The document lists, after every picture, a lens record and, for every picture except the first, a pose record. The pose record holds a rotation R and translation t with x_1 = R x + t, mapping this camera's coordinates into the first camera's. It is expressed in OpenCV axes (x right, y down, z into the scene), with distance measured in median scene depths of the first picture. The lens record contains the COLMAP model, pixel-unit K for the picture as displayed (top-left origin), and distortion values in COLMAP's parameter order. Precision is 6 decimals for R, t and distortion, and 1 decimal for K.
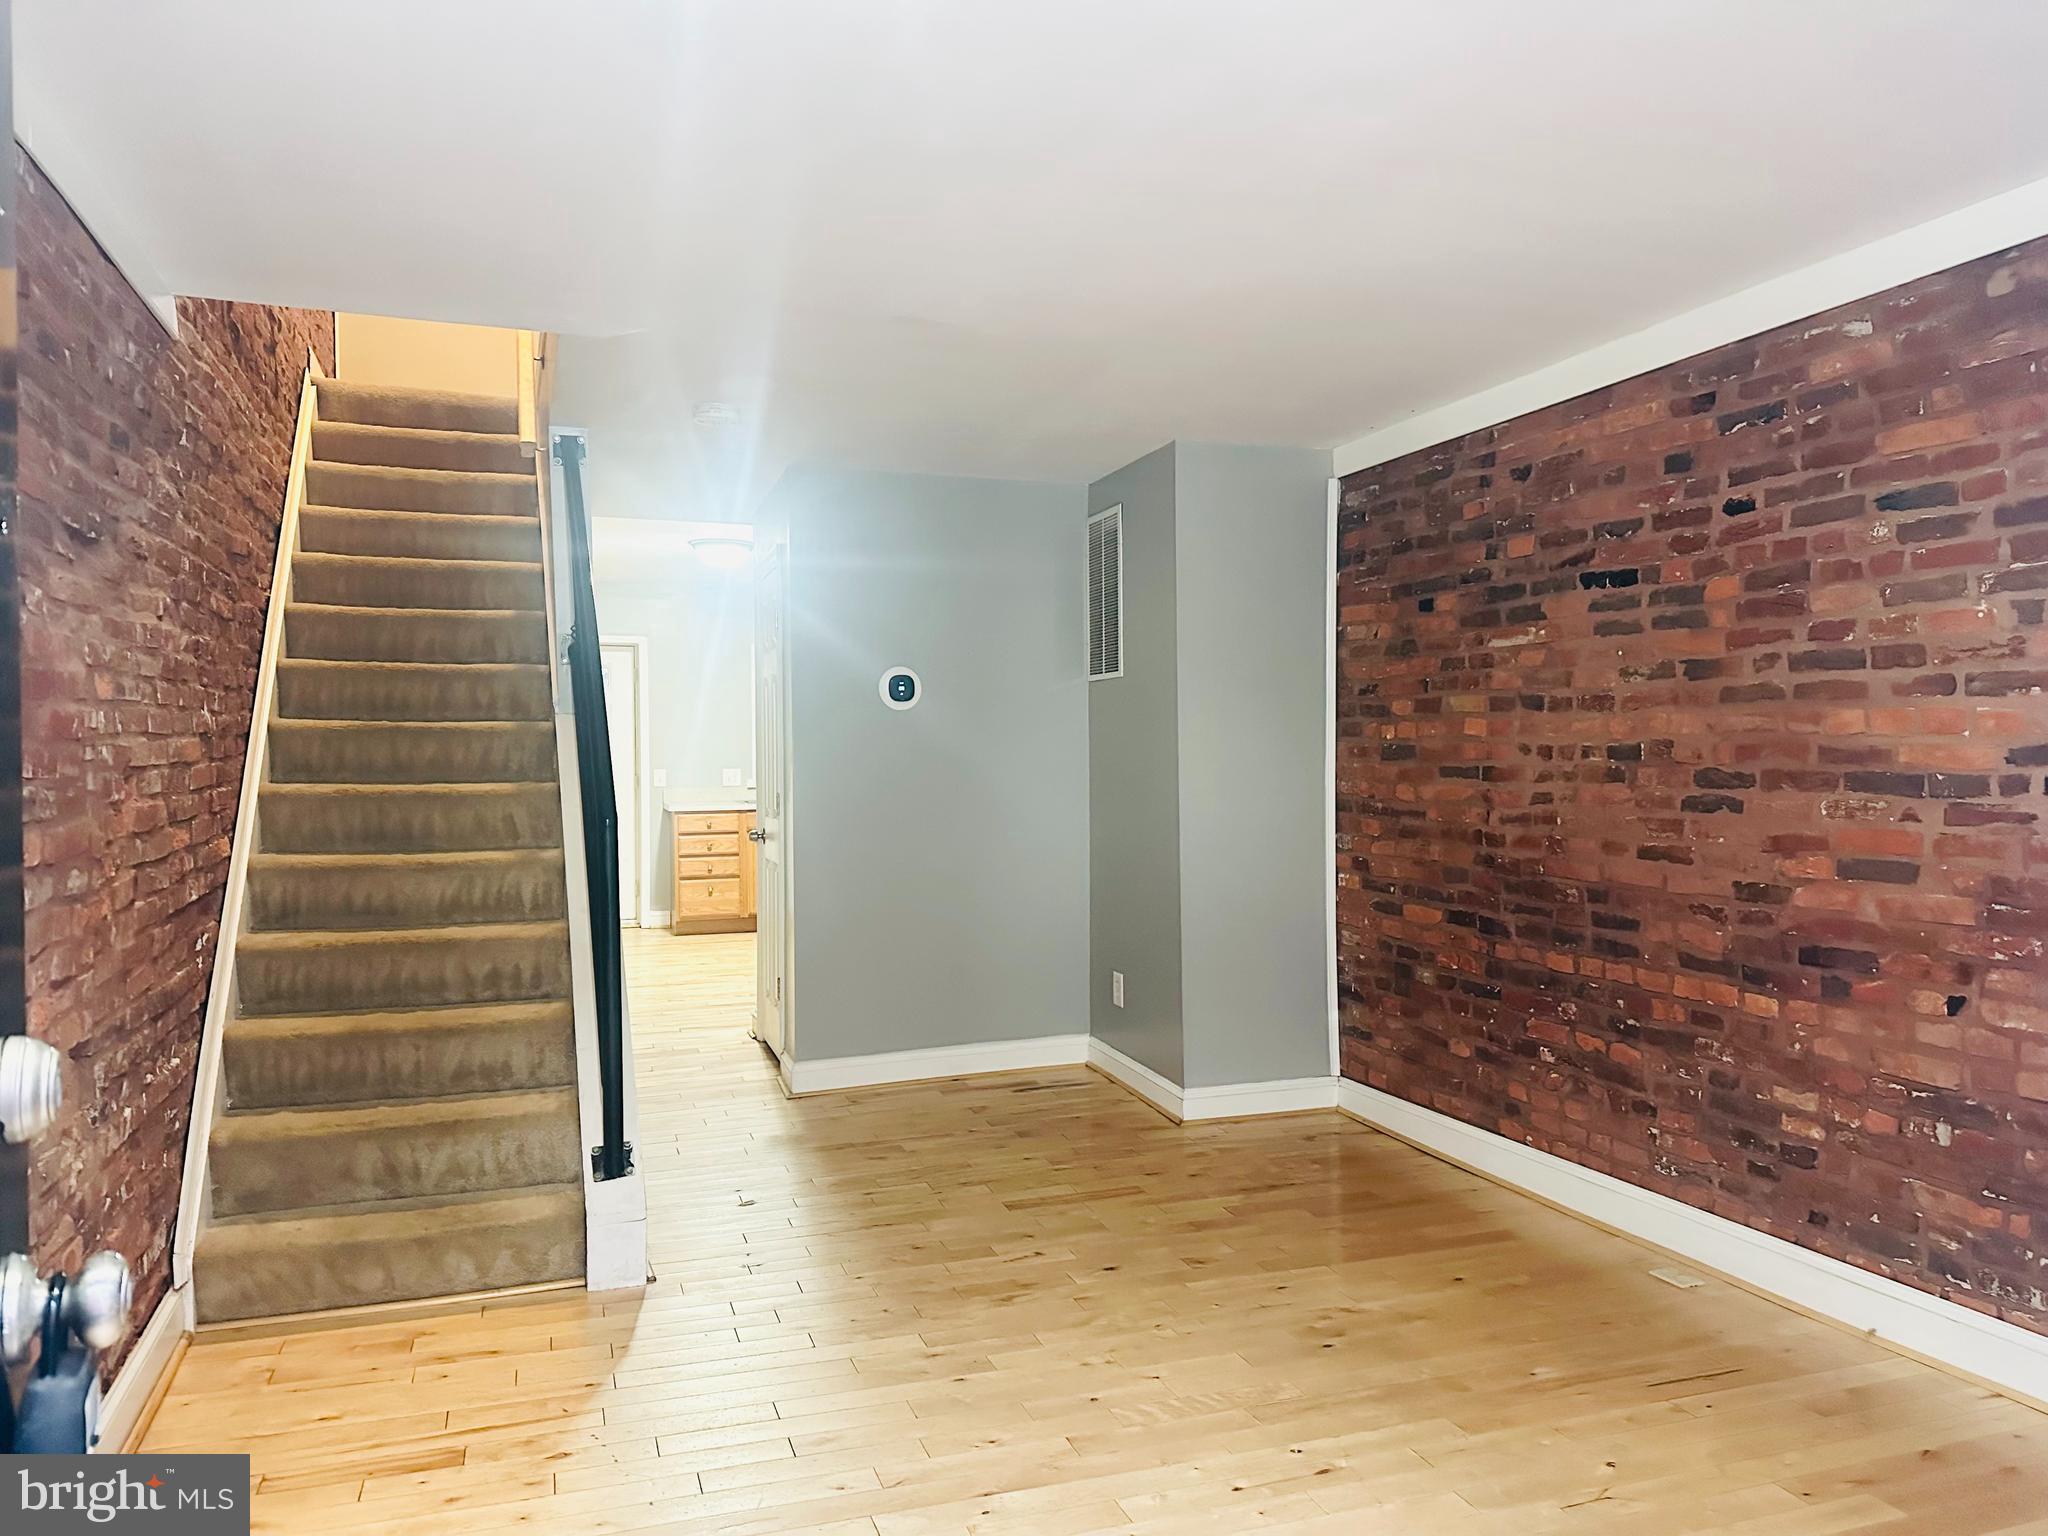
lens RADIAL K [[1448.8, 0, 1031.9], [0, 1448.8, 770.9], [0, 0, 1]] dist [0.004450, -0.005979]
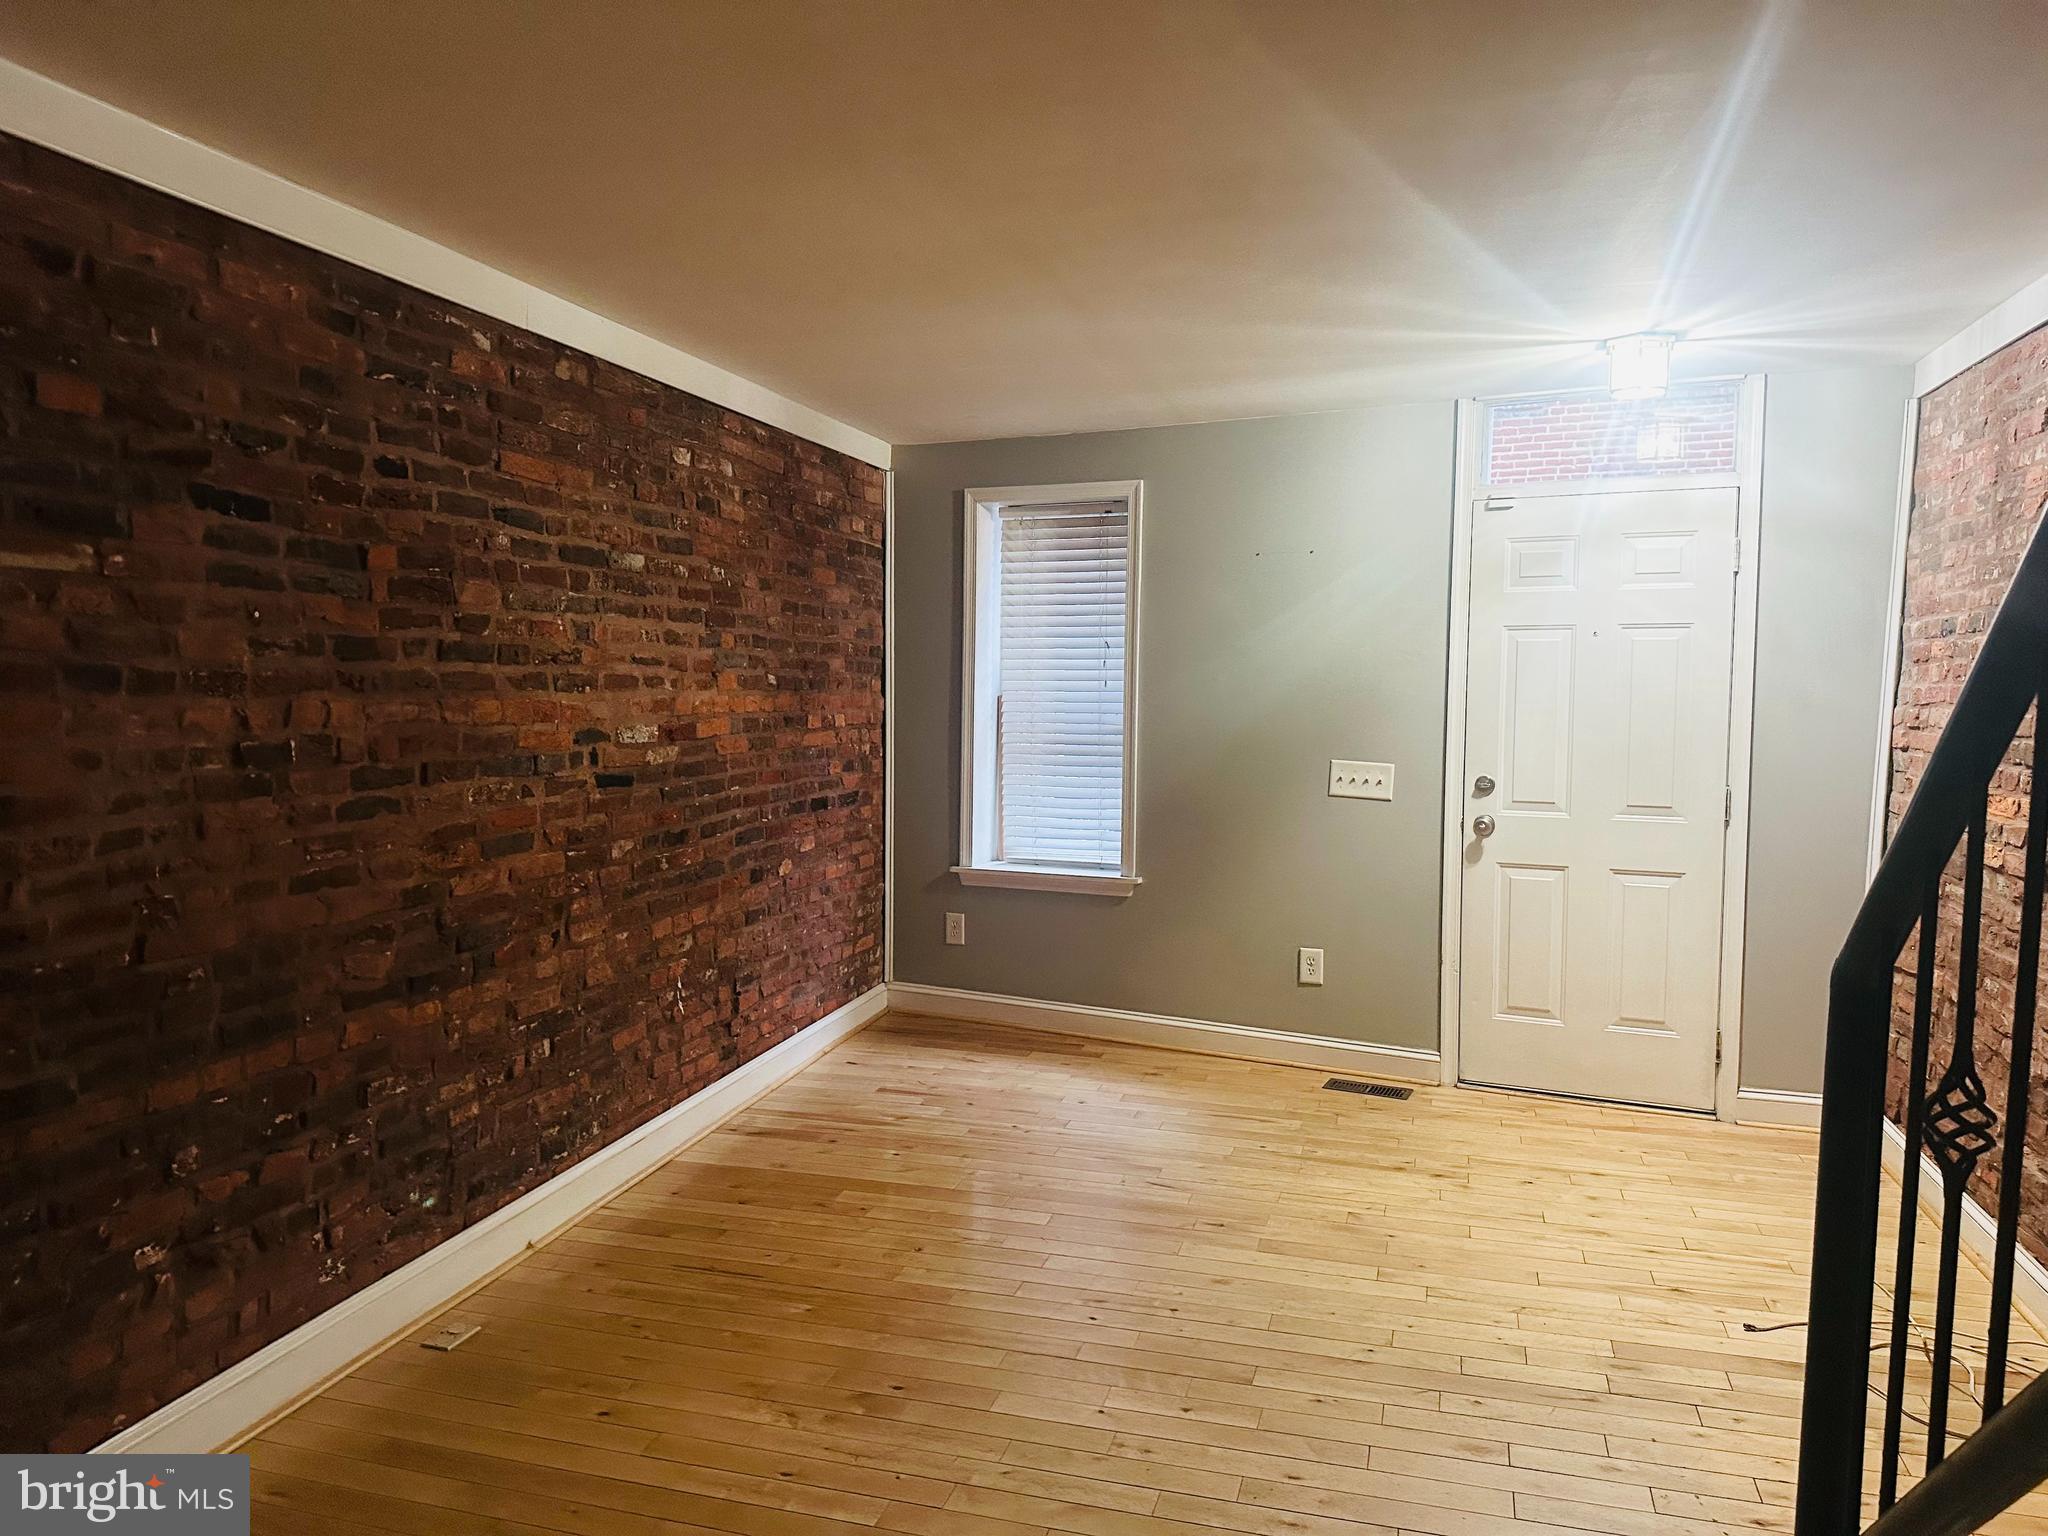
lens RADIAL K [[1448.8, 0, 1028.3], [0, 1448.8, 767.4], [0, 0, 1]] dist [0.004450, -0.005979]
pose [[-0.818435, -0.039555, 0.573236, -0.345012], [0.001108, 0.997517, 0.070414, -0.062094], [-0.574598, 0.058265, -0.816359, 1.509436]]
